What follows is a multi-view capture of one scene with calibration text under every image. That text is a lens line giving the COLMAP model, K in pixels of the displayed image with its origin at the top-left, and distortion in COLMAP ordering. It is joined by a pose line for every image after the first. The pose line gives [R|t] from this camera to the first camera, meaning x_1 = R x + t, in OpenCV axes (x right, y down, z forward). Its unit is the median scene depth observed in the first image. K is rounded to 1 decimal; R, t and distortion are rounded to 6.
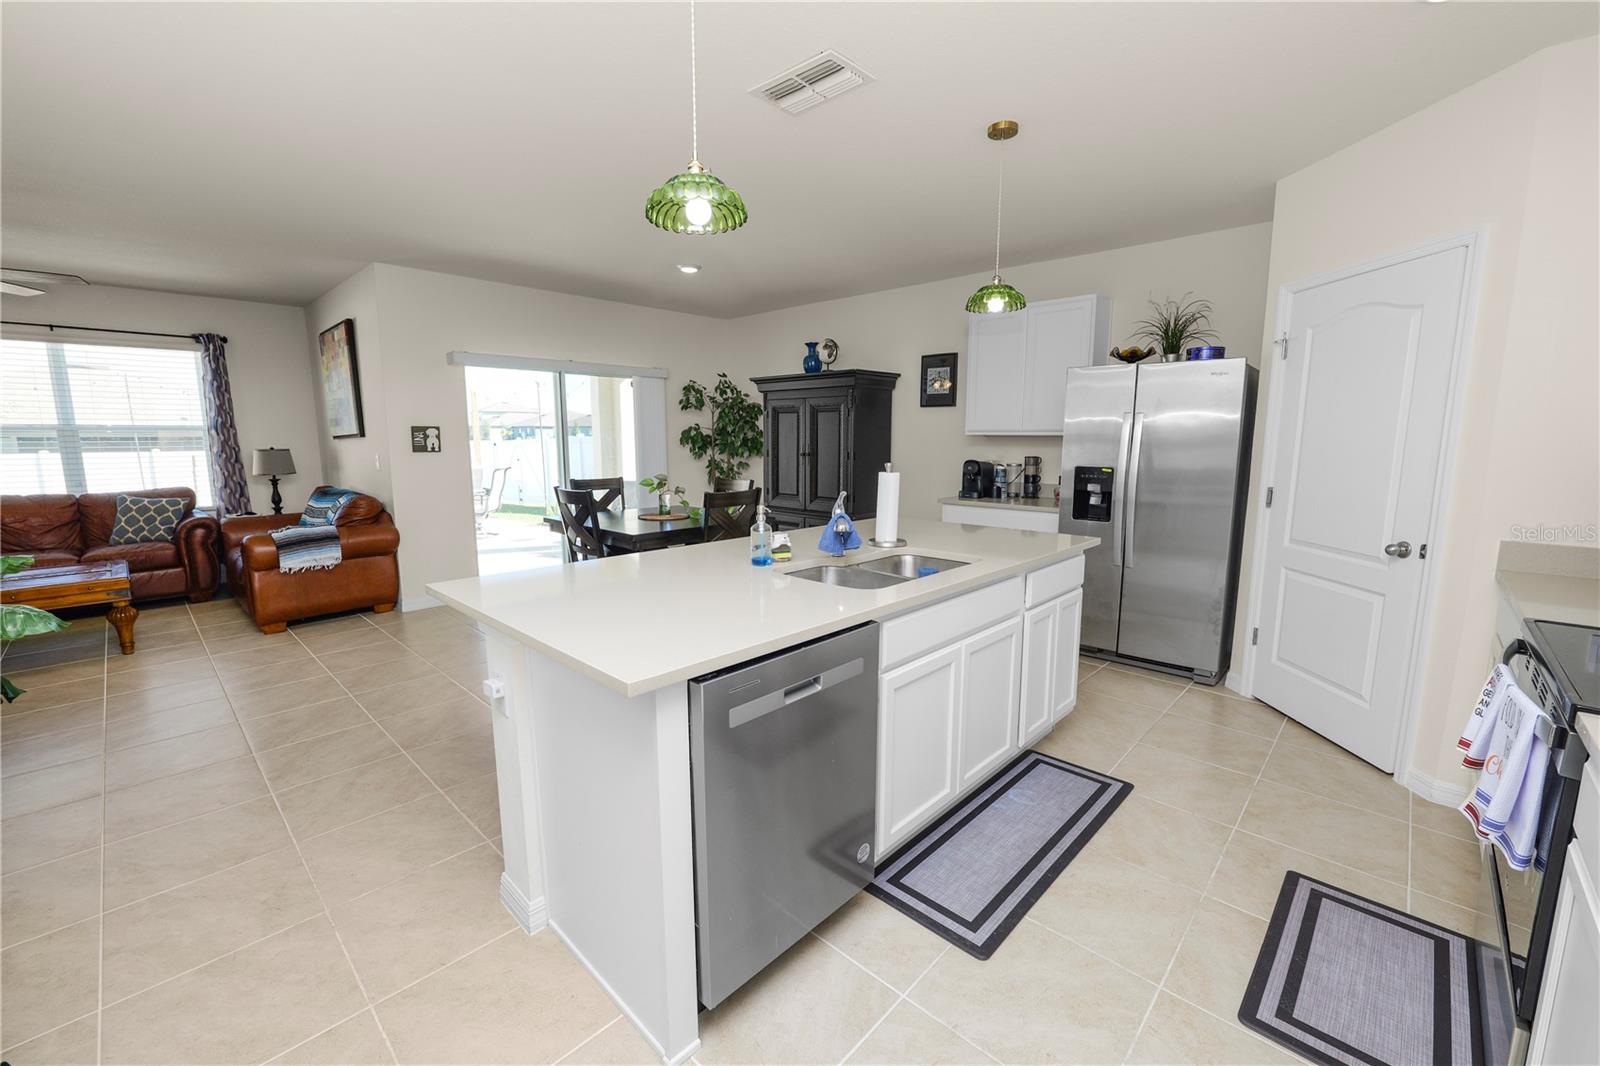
lens RADIAL K [[652.8, 0, 801.0], [0, 652.8, 530.7], [0, 0, 1]] dist [-0.013376, 0.001571]
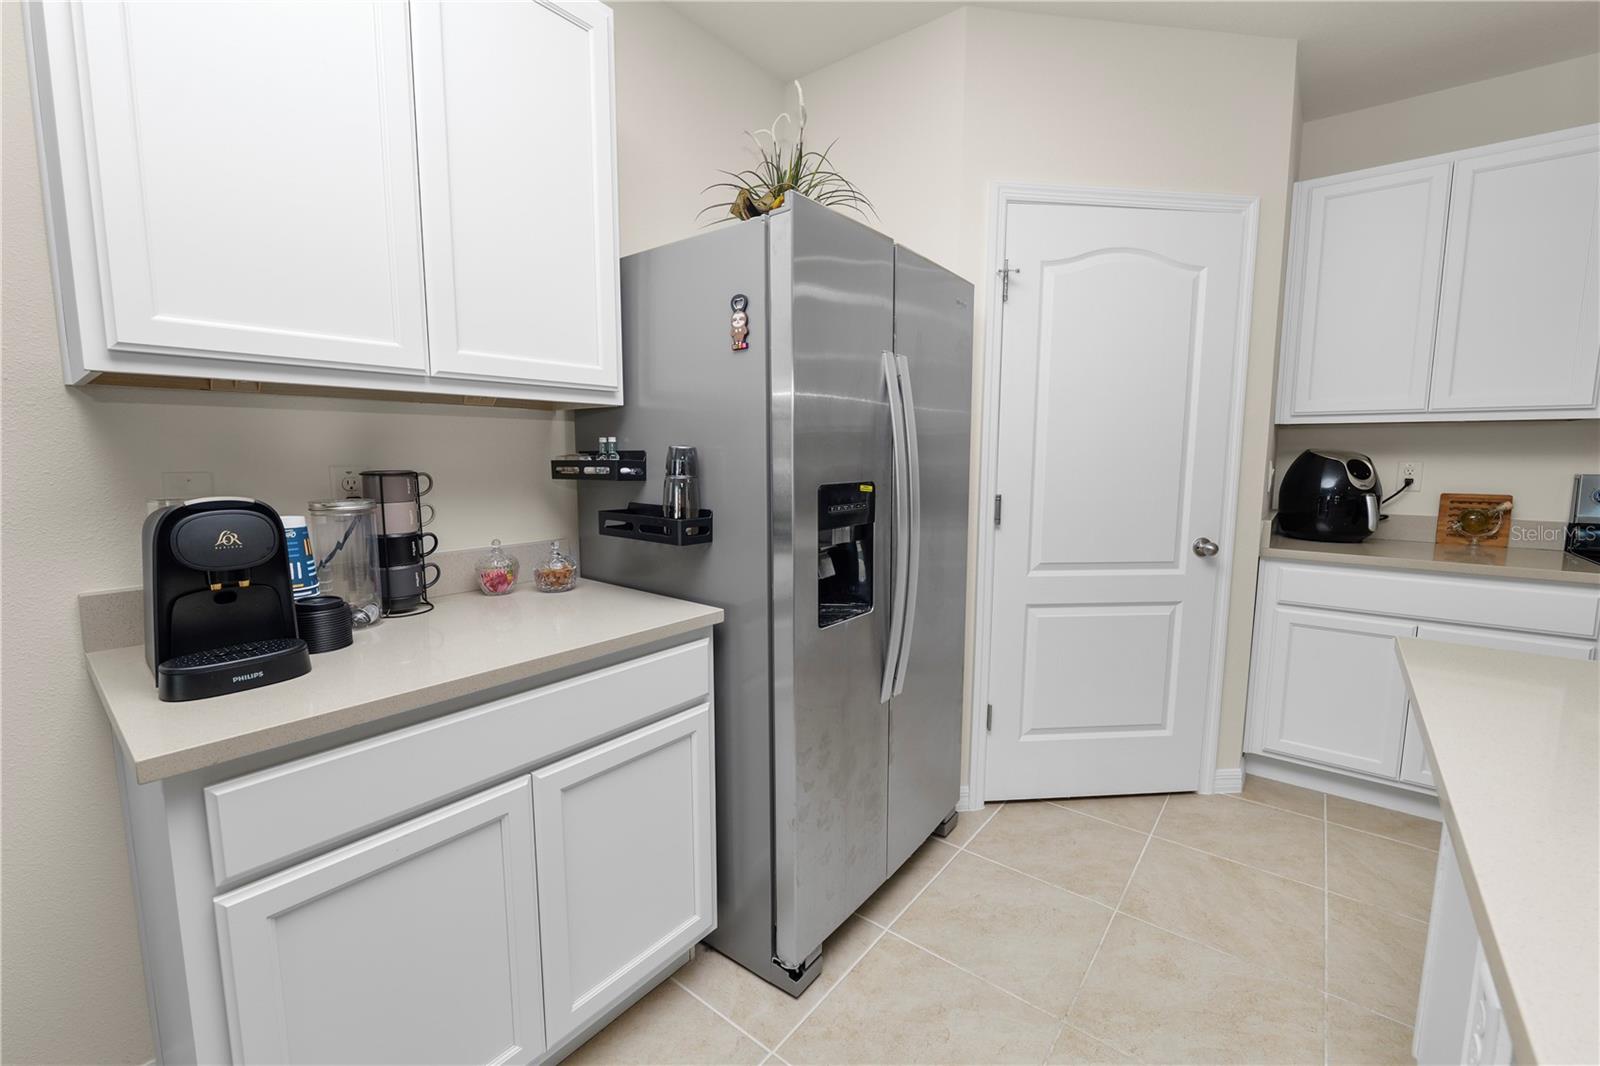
lens RADIAL K [[652.8, 0, 800.7], [0, 652.8, 525.6], [0, 0, 1]] dist [-0.013376, 0.001571]
pose [[-0.082740, -0.113917, 0.990039, 0.052234], [0.142493, 0.981885, 0.124887, -0.101770], [-0.986331, 0.151407, -0.065008, 0.854860]]
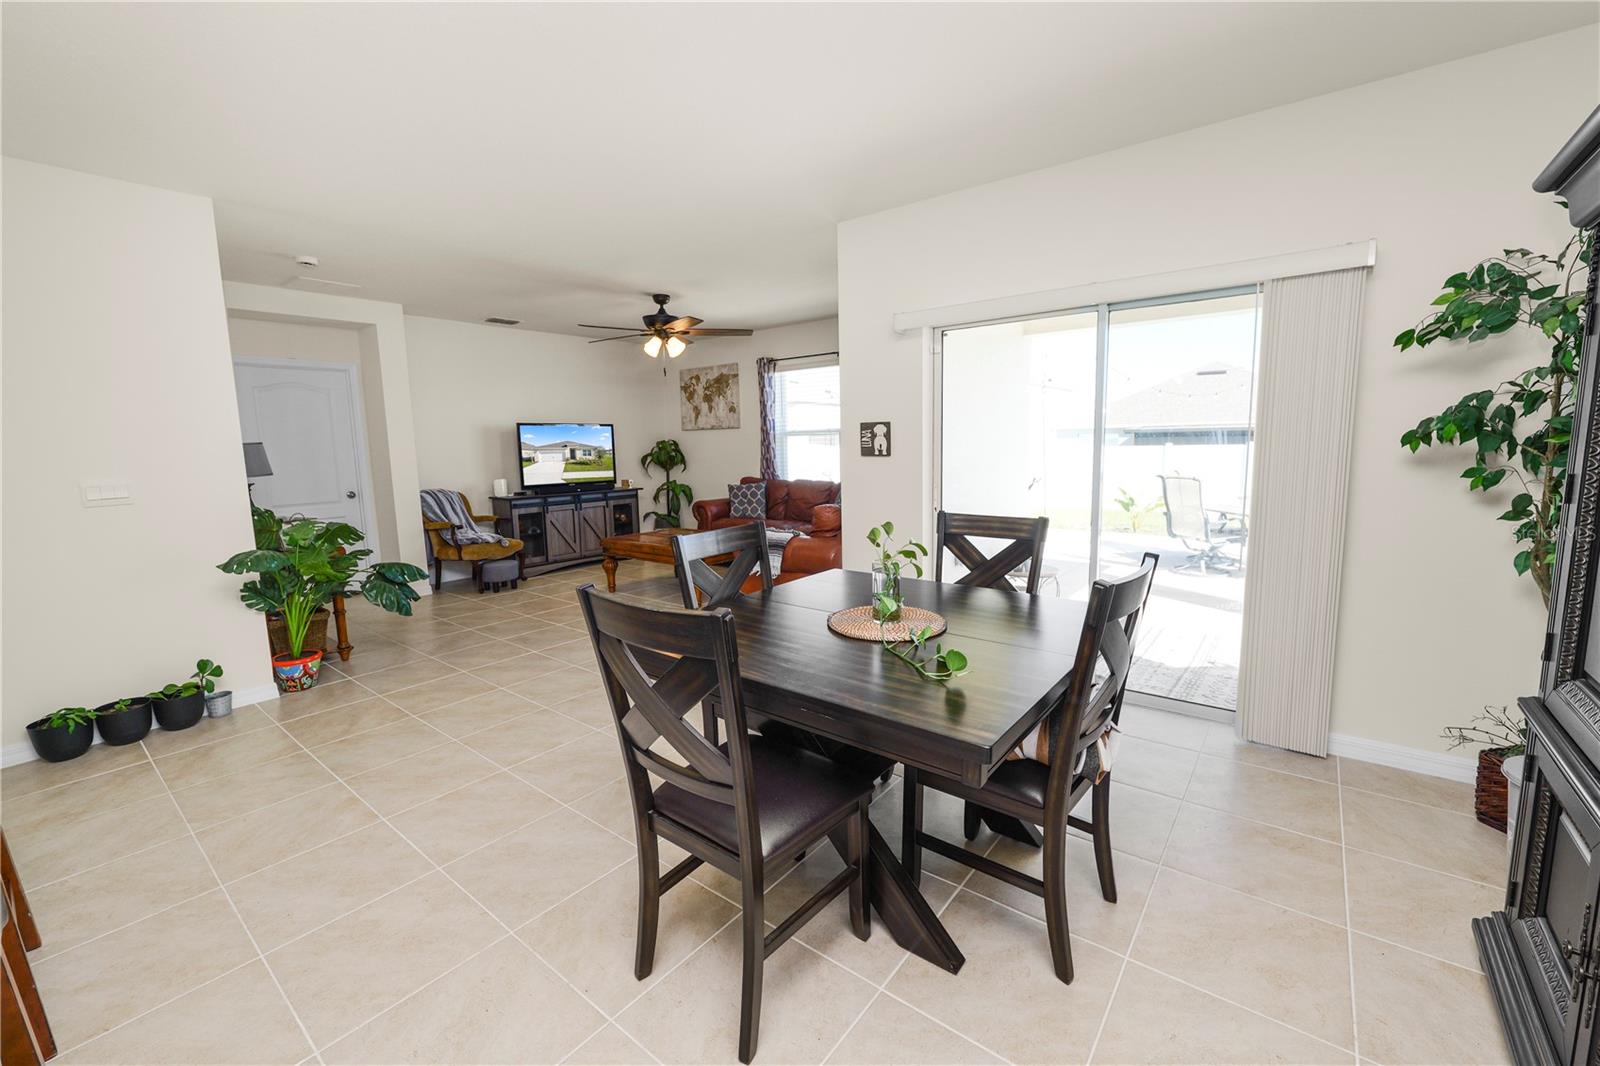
lens RADIAL K [[652.8, 0, 801.2], [0, 652.8, 530.5], [0, 0, 1]] dist [-0.013376, 0.001571]
pose [[0.090523, 0.133131, -0.986956, 0.195155], [-0.121690, 0.985077, 0.121716, -0.126097], [0.988432, 0.109084, 0.105372, 0.905332]]
